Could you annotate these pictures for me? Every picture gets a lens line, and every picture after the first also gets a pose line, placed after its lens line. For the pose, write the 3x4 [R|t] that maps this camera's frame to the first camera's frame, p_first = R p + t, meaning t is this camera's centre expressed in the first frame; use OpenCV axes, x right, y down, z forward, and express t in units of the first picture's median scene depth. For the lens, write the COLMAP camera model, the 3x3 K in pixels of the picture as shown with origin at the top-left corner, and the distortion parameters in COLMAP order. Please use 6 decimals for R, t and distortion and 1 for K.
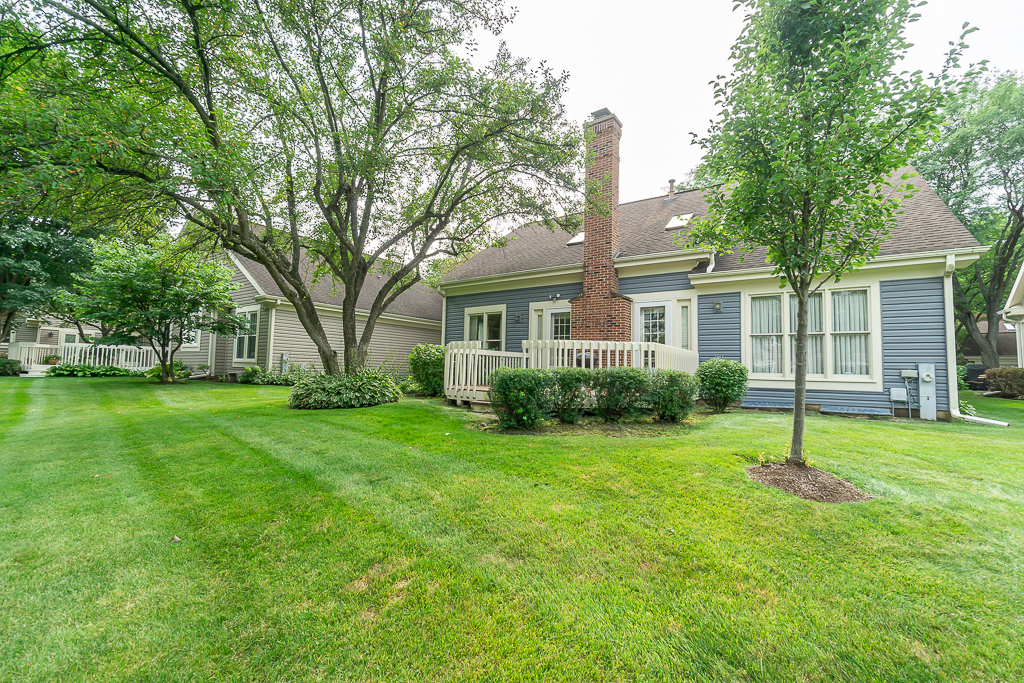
lens RADIAL K [[447.7, 0, 516.1], [0, 447.7, 341.3], [0, 0, 1]] dist [-0.003418, -0.000105]
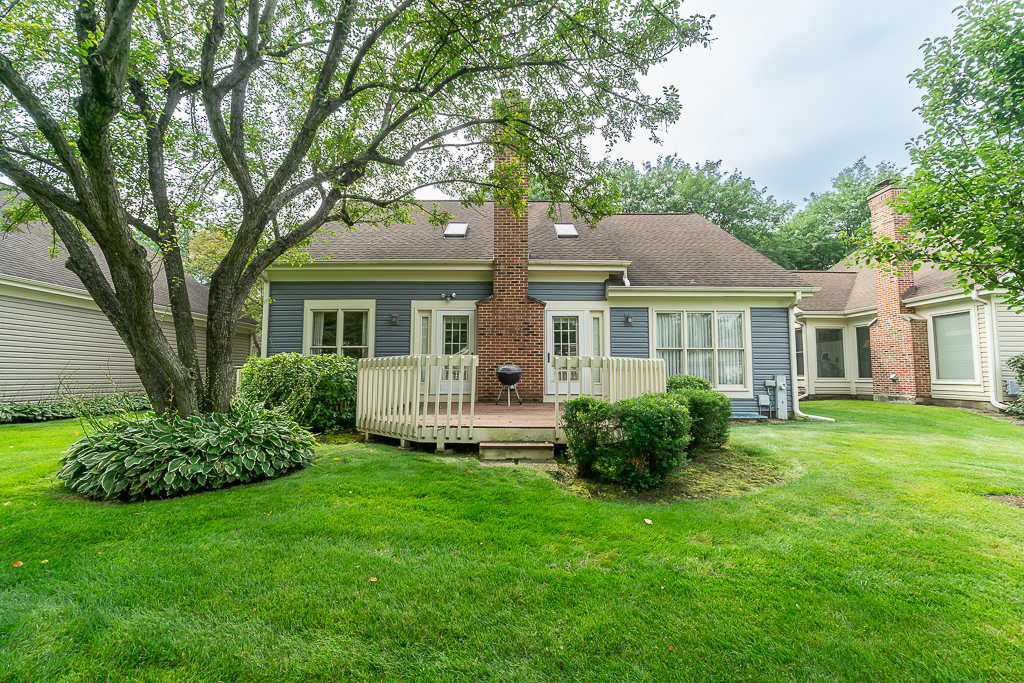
lens RADIAL K [[447.7, 0, 516.1], [0, 447.7, 341.3], [0, 0, 1]] dist [-0.003418, -0.000105]
pose [[0.816351, 0.022846, 0.577105, -0.342908], [-0.022388, 0.999718, -0.007906, -0.015406], [-0.577123, -0.006466, 0.816632, 0.311291]]
